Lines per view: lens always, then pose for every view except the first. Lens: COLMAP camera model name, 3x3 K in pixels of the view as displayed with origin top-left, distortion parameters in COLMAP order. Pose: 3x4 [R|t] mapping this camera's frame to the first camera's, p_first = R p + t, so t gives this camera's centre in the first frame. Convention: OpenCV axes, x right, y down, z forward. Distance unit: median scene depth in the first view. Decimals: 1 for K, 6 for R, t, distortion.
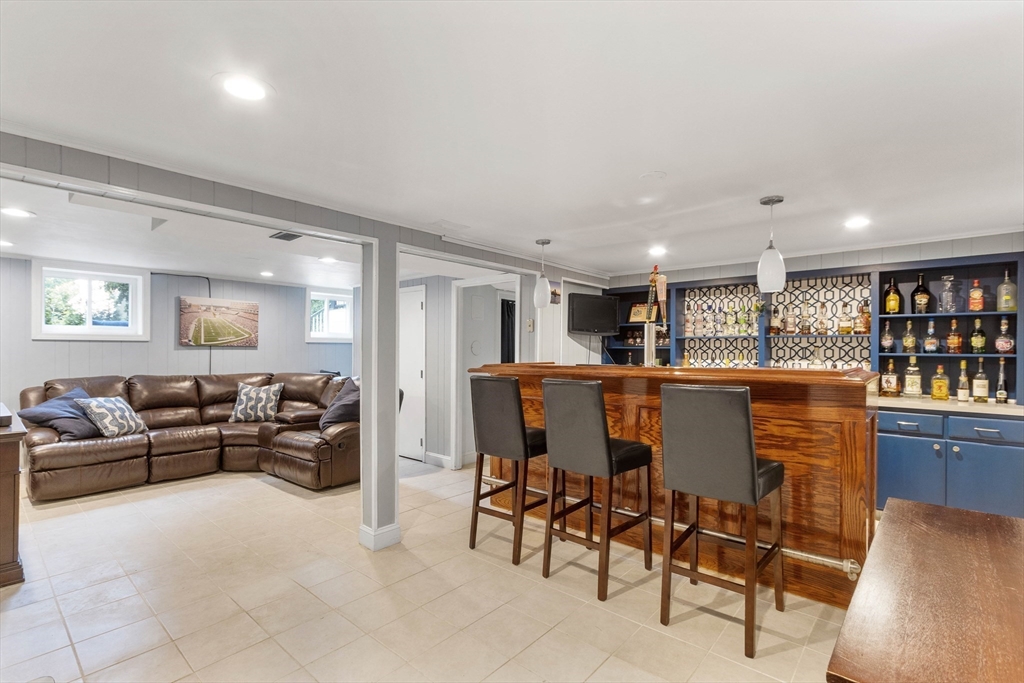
lens RADIAL K [[472.9, 0, 520.1], [0, 472.9, 350.5], [0, 0, 1]] dist [0.003924, 0.001315]
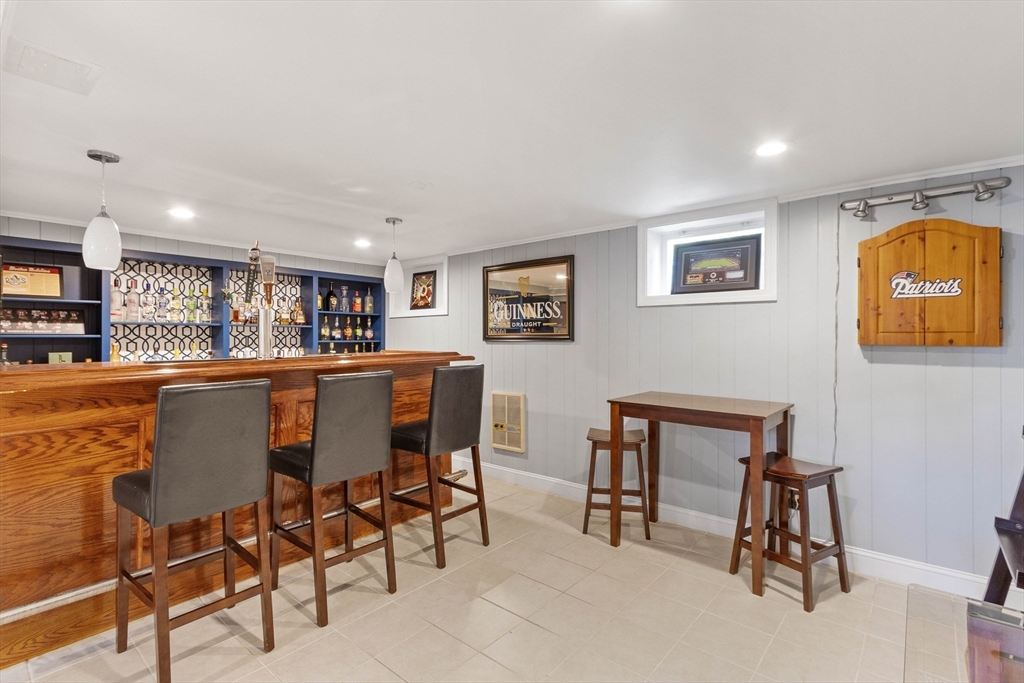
lens RADIAL K [[472.9, 0, 520.5], [0, 472.9, 335.5], [0, 0, 1]] dist [0.003924, 0.001315]
pose [[-0.007802, 0.000911, 0.999969, -0.522263], [0.004818, 0.999988, -0.000873, -0.004255], [-0.999958, 0.004811, -0.007806, 0.469926]]
